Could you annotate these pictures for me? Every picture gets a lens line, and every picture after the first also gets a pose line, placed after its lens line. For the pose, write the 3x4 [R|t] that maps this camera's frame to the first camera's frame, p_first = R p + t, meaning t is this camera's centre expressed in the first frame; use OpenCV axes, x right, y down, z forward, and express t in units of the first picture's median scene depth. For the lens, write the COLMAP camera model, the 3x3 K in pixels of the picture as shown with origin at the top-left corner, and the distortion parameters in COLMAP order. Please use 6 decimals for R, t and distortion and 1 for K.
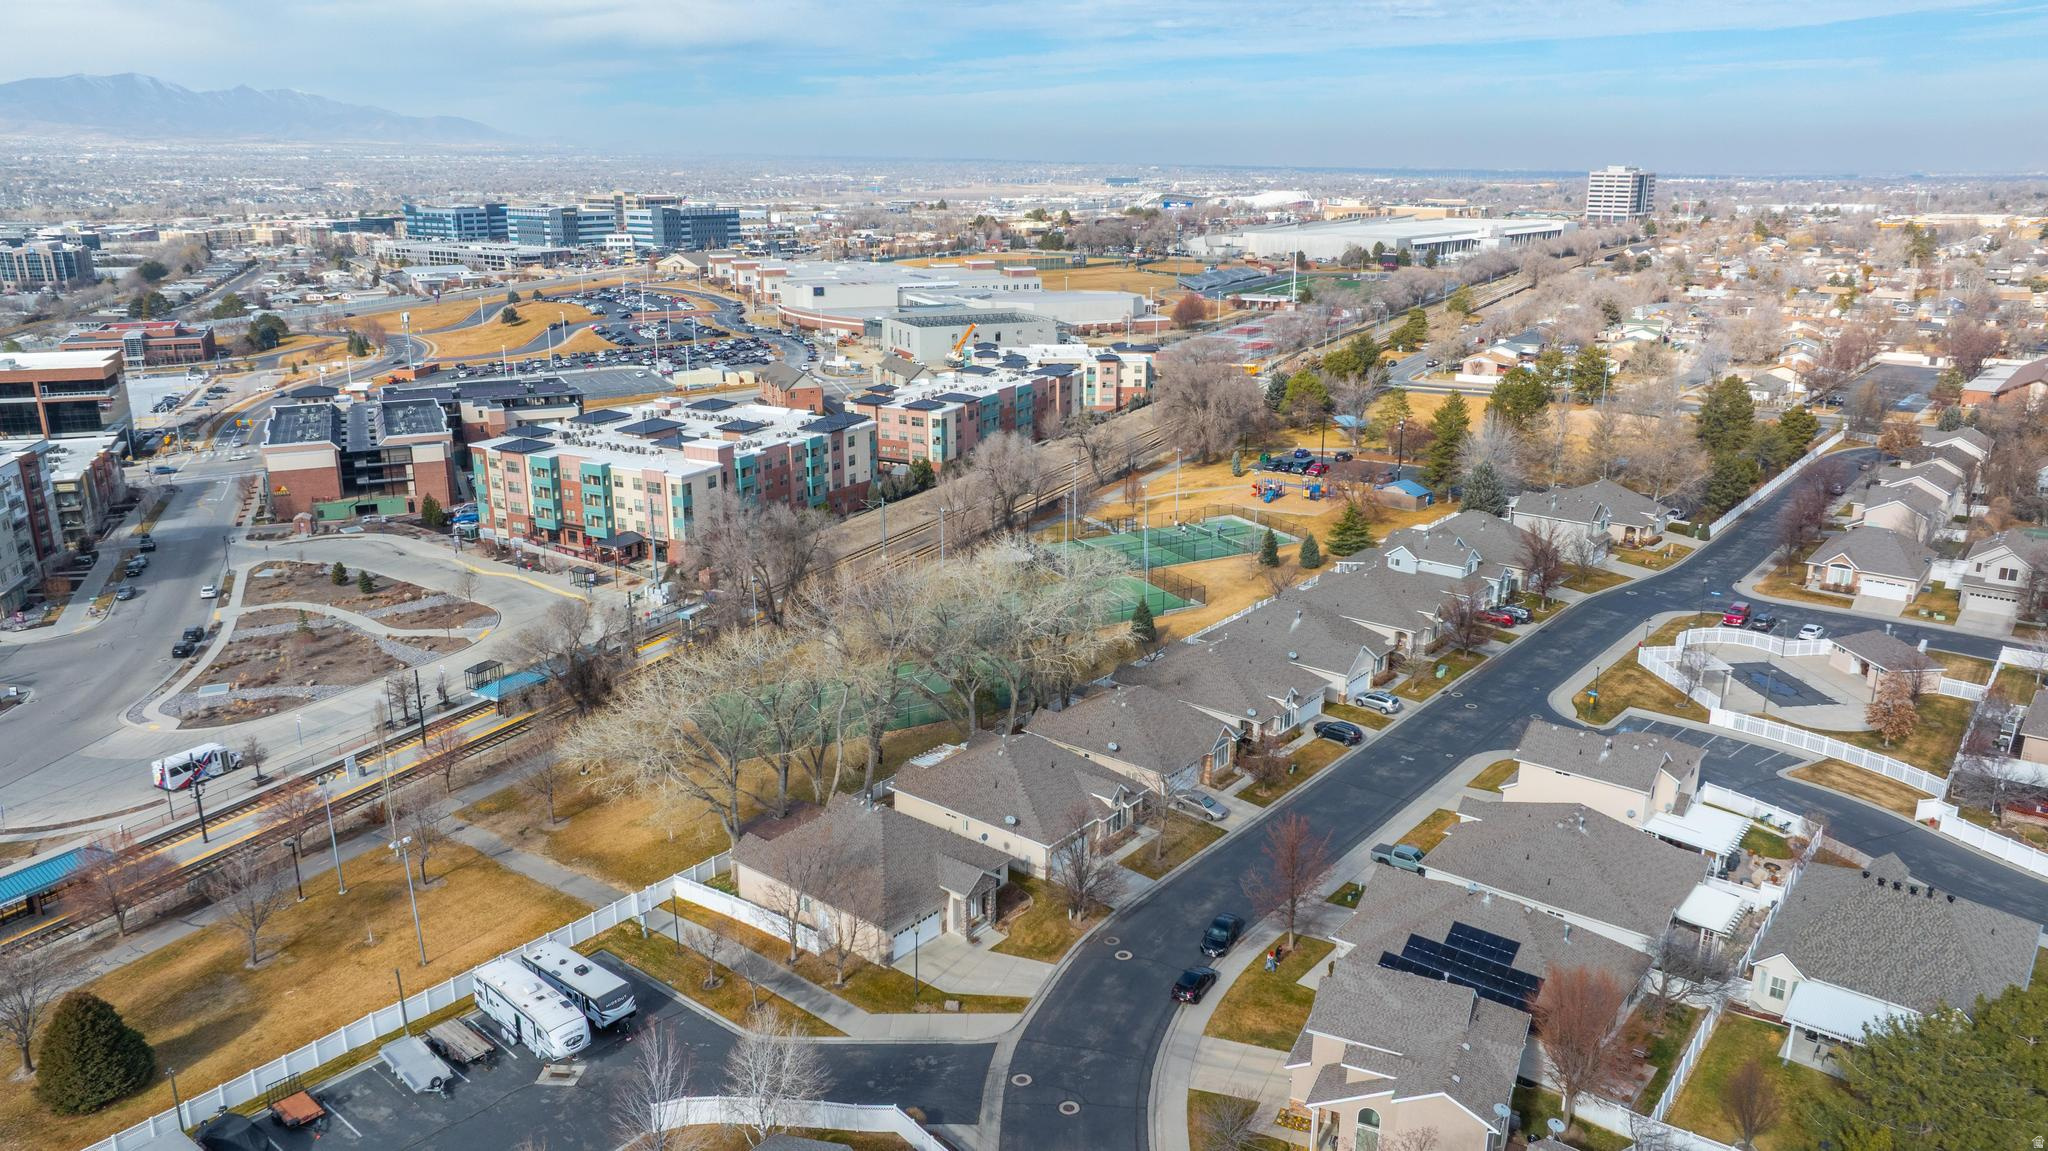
lens RADIAL K [[1475.2, 0, 1024.0], [0, 1475.2, 575.5], [0, 0, 1]] dist [-0.083643, 0.124307]
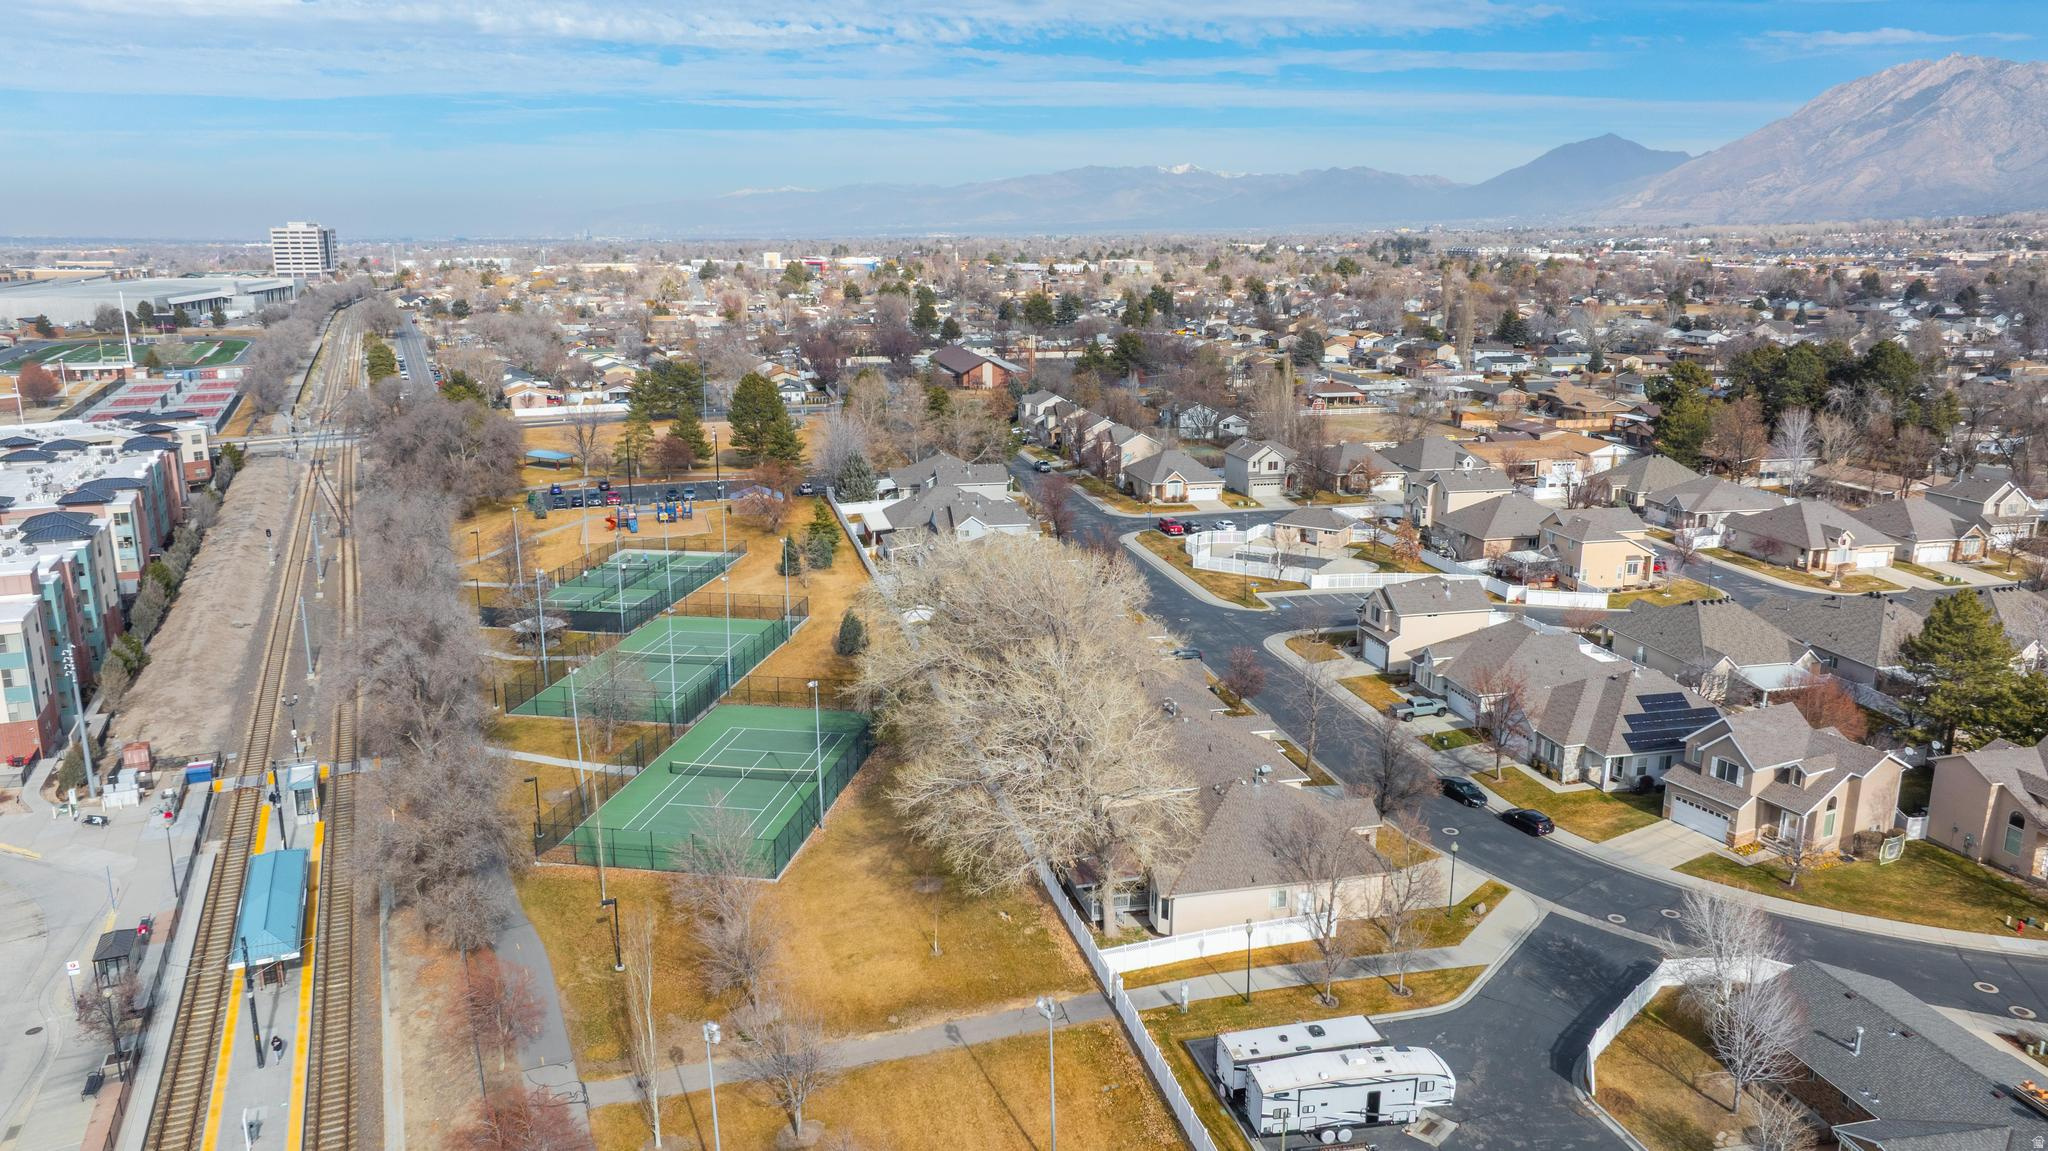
lens RADIAL K [[1475.2, 0, 1024.0], [0, 1475.2, 575.5], [0, 0, 1]] dist [-0.083643, 0.124307]
pose [[0.599507, -0.181930, 0.779419, -0.676146], [0.217311, 0.974241, 0.060255, -0.041593], [-0.770304, 0.133253, 0.623599, 0.399921]]
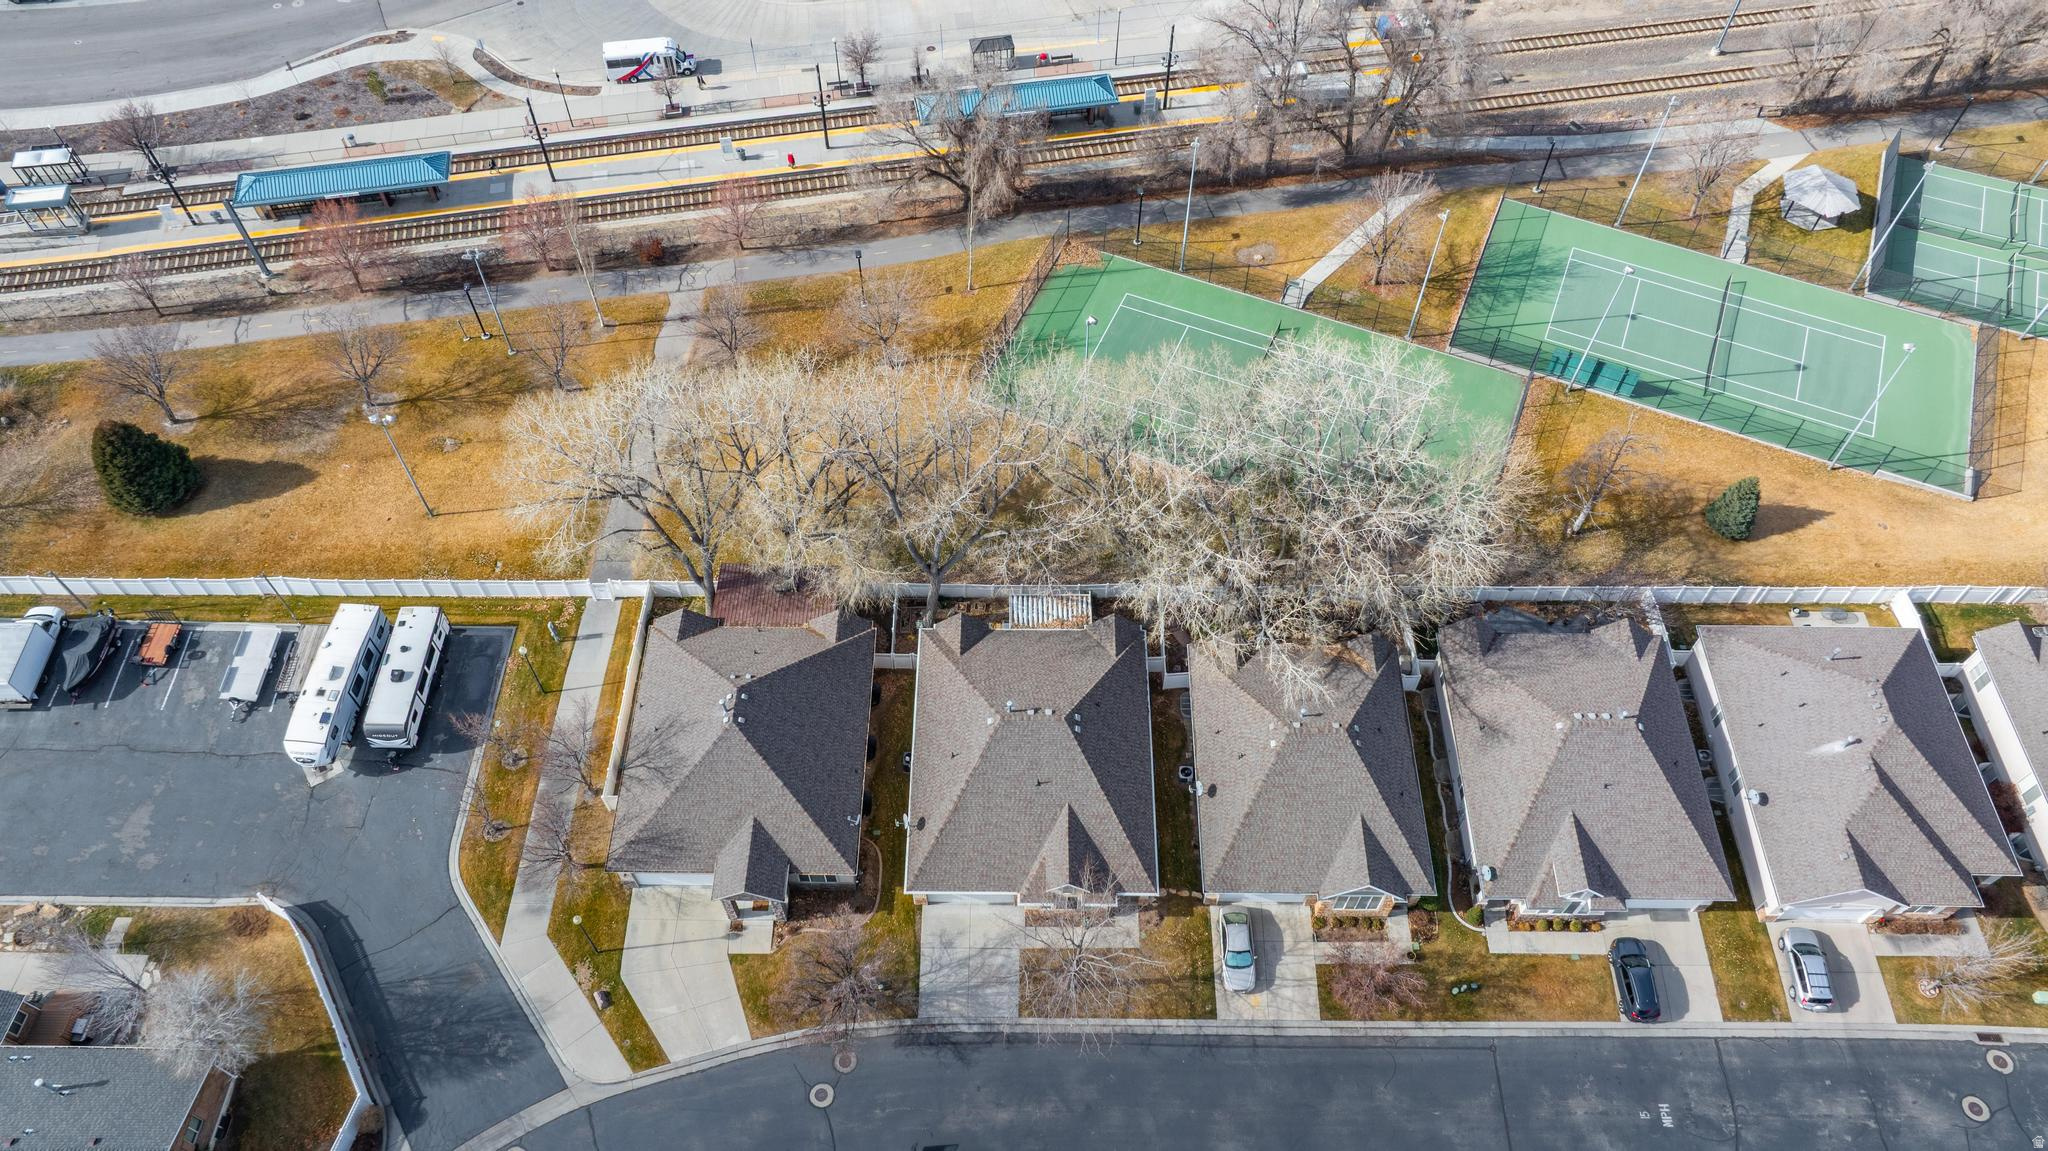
lens RADIAL K [[1475.2, 0, 1024.0], [0, 1475.2, 575.5], [0, 0, 1]] dist [-0.083643, 0.124307]
pose [[0.619395, 0.649806, -0.440571, 0.213876], [-0.230627, 0.687022, 0.689065, -0.346574], [0.750441, -0.325196, 0.575401, 0.537229]]
